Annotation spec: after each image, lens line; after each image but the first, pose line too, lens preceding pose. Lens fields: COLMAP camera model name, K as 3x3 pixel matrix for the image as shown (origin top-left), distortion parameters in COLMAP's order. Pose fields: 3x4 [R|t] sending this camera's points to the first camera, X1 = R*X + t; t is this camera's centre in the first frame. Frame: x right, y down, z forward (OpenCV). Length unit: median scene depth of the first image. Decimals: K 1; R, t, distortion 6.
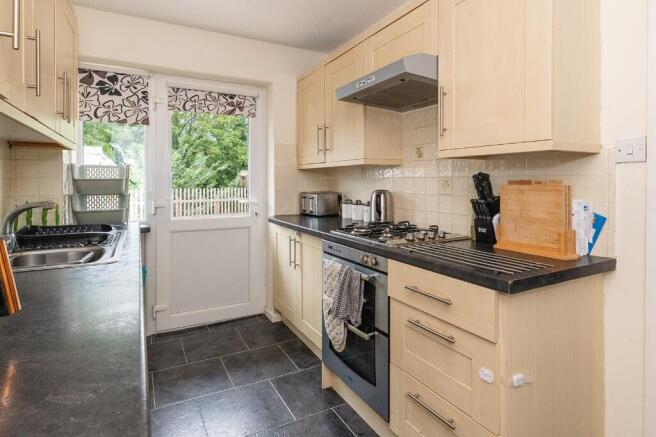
lens RADIAL K [[351.8, 0, 328.0], [0, 351.8, 217.1], [0, 0, 1]] dist [-0.006937, -0.001692]
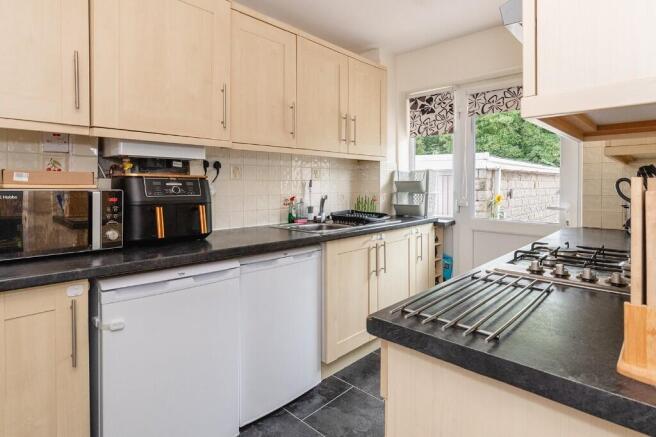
lens RADIAL K [[351.8, 0, 328.4], [0, 351.8, 219.7], [0, 0, 1]] dist [-0.006937, -0.001692]
pose [[0.312470, 0.097002, -0.944962, 0.479344], [-0.088111, 0.993444, 0.072843, -0.031777], [0.945832, 0.060500, 0.318968, 0.278488]]
